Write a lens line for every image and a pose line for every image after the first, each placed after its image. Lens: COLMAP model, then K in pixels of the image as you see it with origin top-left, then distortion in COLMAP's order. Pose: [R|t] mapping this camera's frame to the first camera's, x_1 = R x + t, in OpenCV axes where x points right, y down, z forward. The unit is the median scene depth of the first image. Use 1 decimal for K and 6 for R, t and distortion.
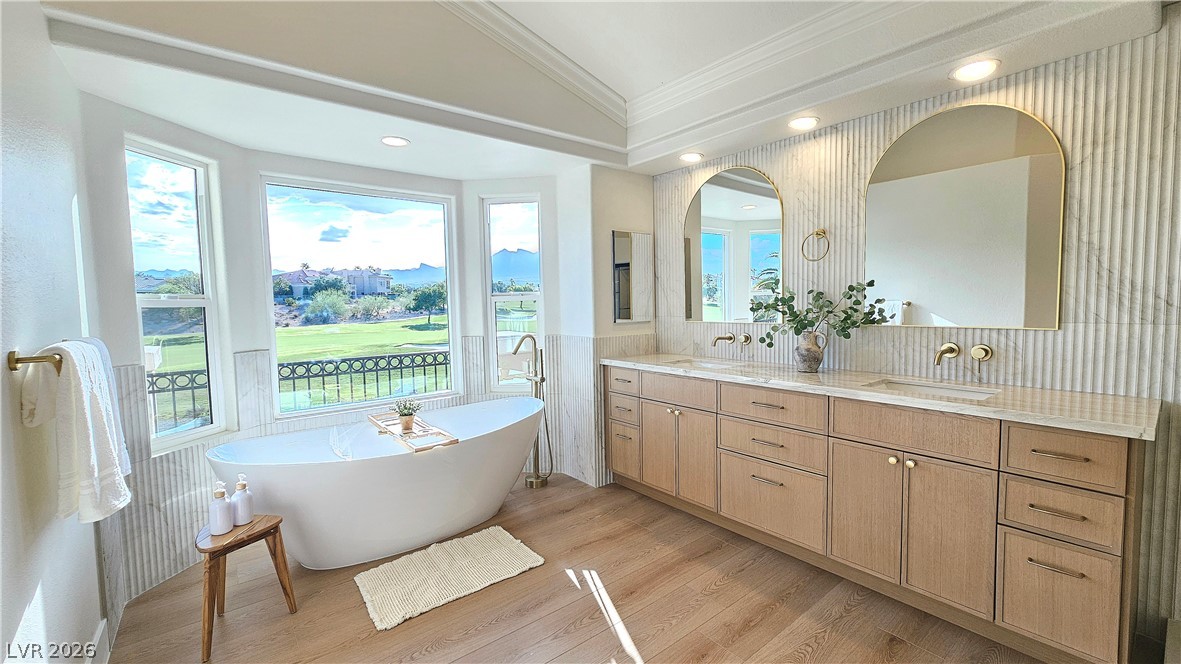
lens RADIAL K [[481.5, 0, 593.5], [0, 481.5, 332.6], [0, 0, 1]] dist [-0.003664, -0.000563]
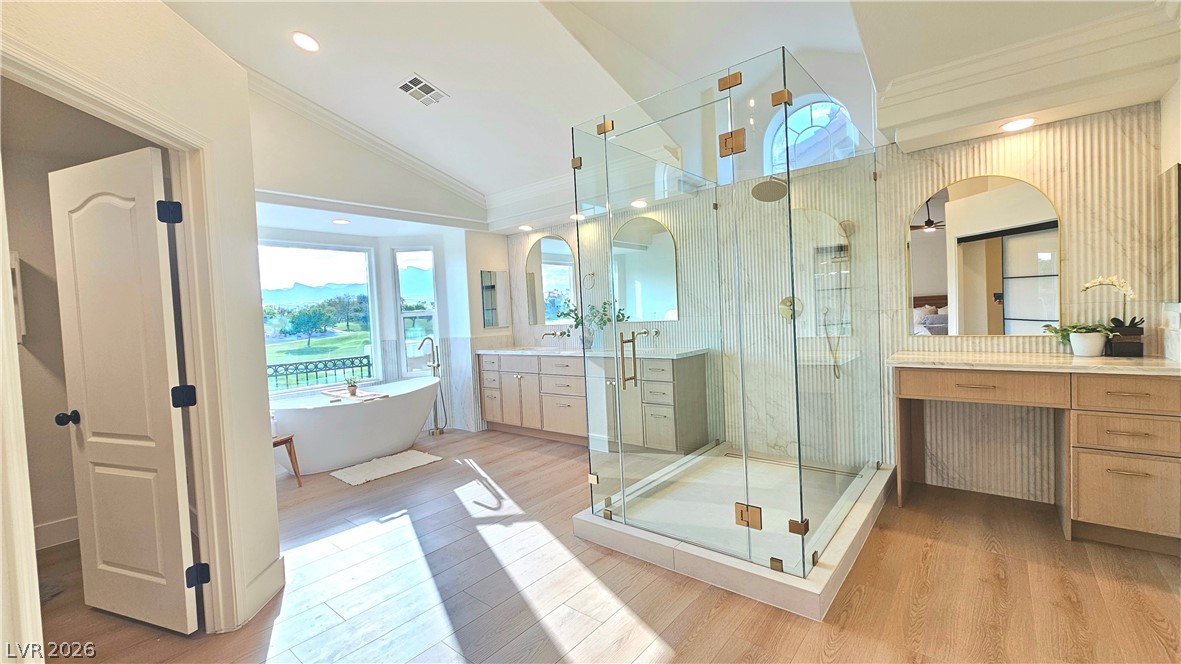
lens RADIAL K [[481.5, 0, 596.7], [0, 481.5, 327.7], [0, 0, 1]] dist [-0.003664, -0.000563]
pose [[0.976406, -0.034310, 0.213198, 0.069941], [0.043201, 0.998374, -0.037184, 0.057360], [-0.211576, 0.045517, 0.976301, -0.663441]]
